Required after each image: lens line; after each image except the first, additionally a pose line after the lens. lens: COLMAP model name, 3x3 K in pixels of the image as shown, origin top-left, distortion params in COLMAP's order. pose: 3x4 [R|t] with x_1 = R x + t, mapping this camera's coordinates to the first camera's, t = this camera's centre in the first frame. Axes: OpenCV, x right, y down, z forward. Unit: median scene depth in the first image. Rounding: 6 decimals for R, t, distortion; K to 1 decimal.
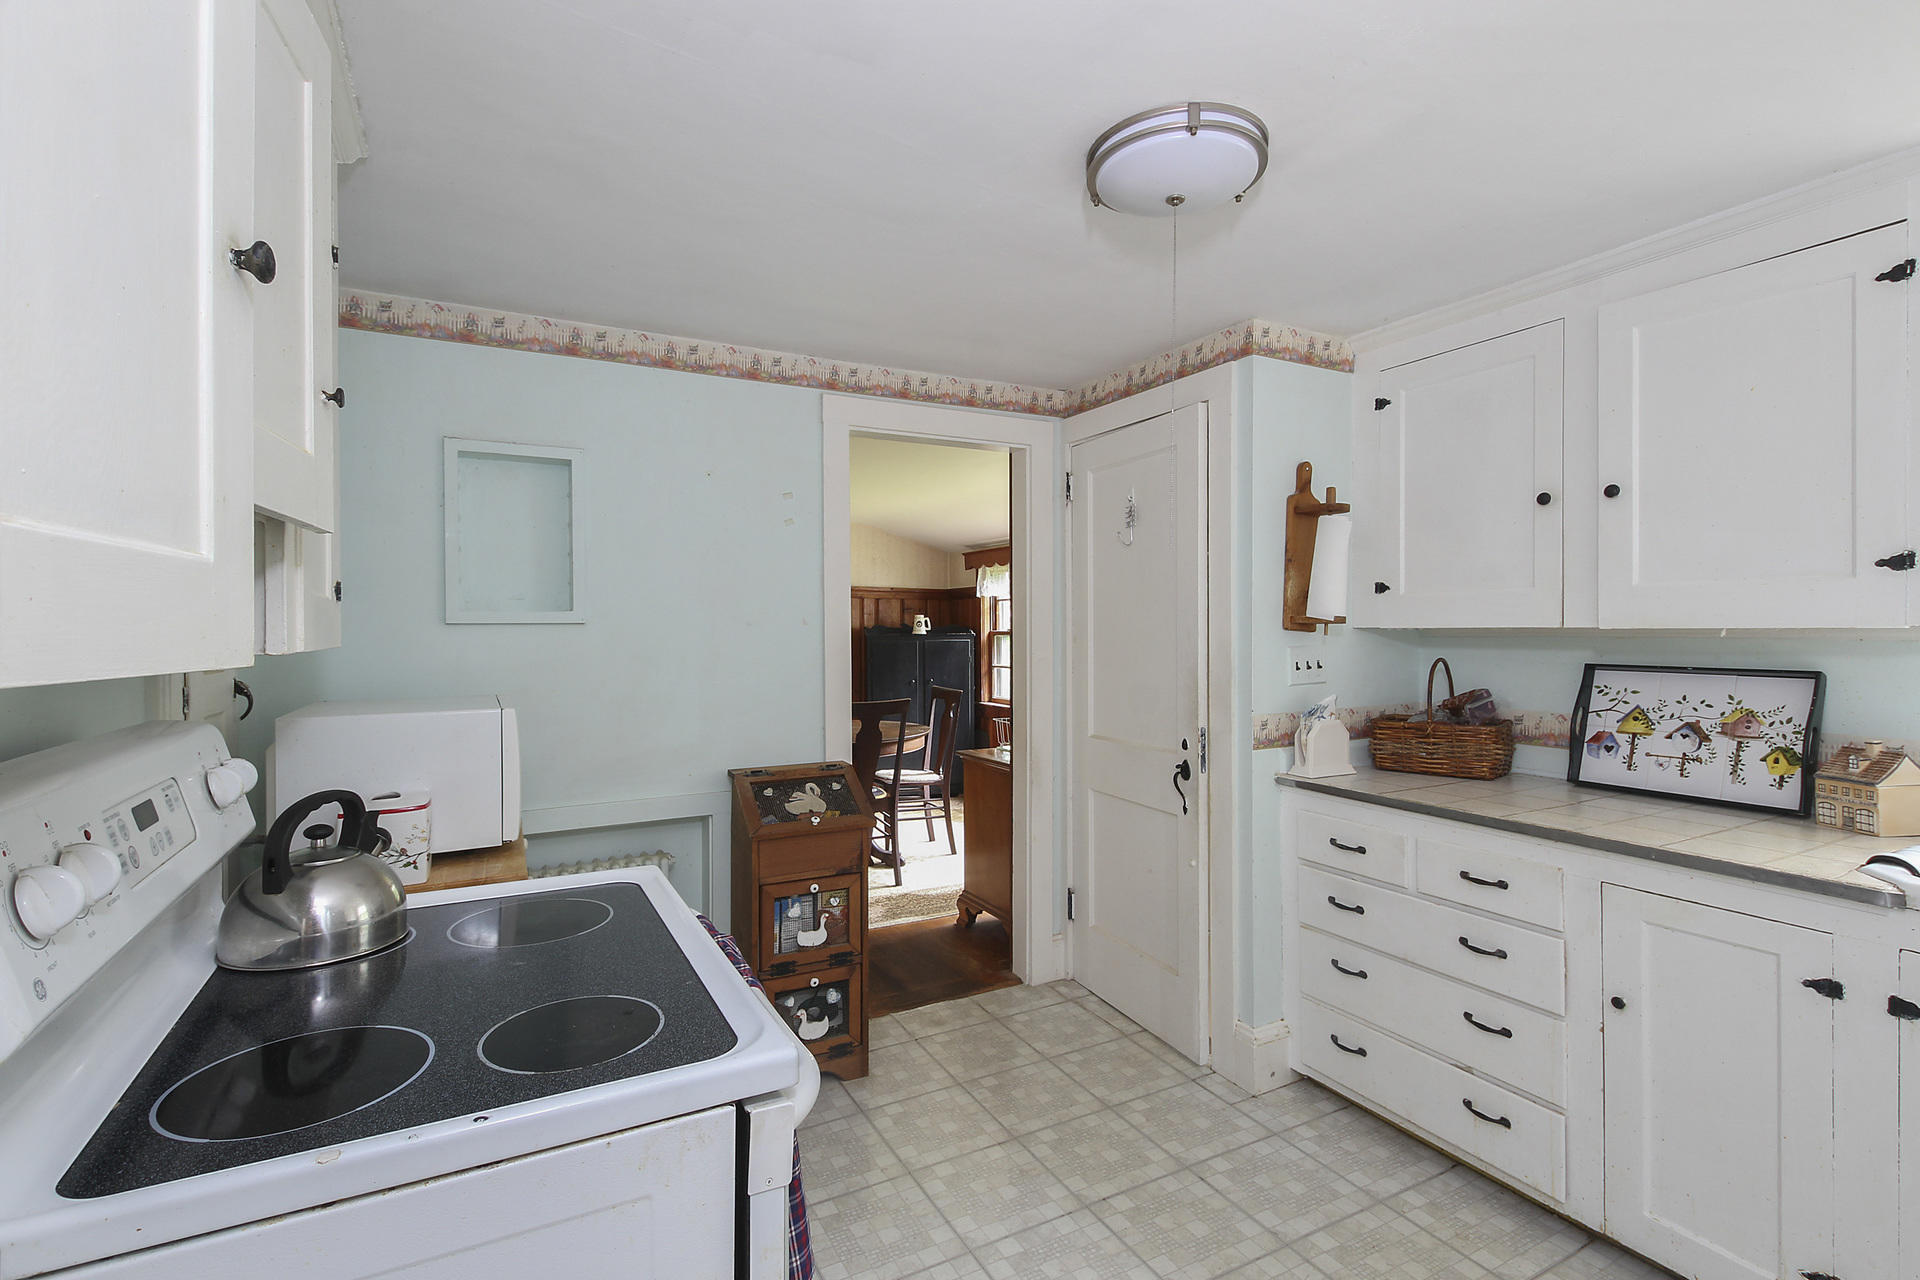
lens RADIAL K [[900.7, 0, 950.9], [0, 900.7, 632.0], [0, 0, 1]] dist [-0.033258, 0.004924]
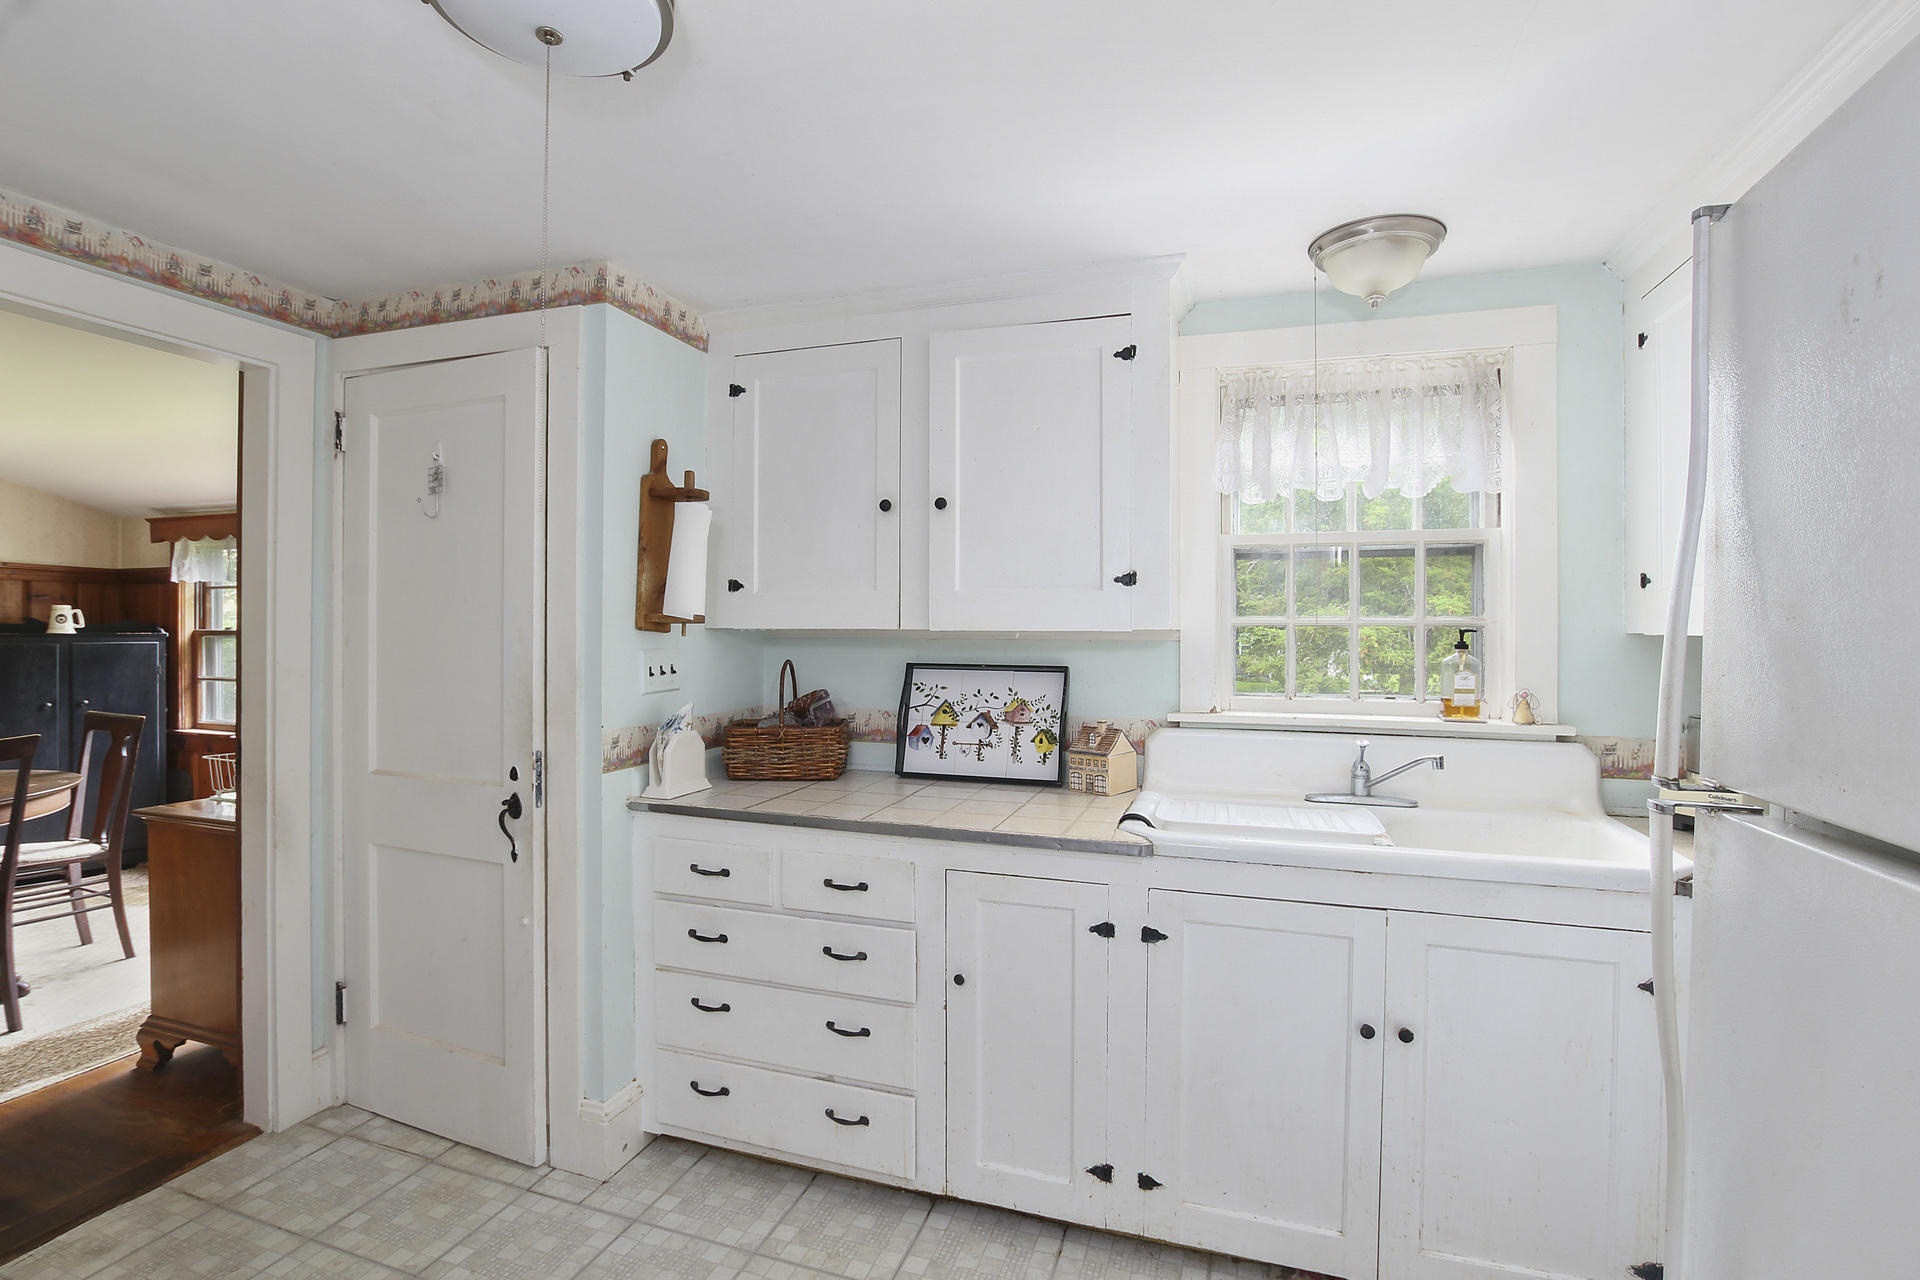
lens RADIAL K [[900.7, 0, 950.9], [0, 900.7, 632.0], [0, 0, 1]] dist [-0.033258, 0.004924]
pose [[0.727256, 0.005697, 0.686343, -0.000663], [-0.004245, 0.999984, -0.003802, 0.001592], [-0.686353, -0.000149, 0.727268, 0.161731]]
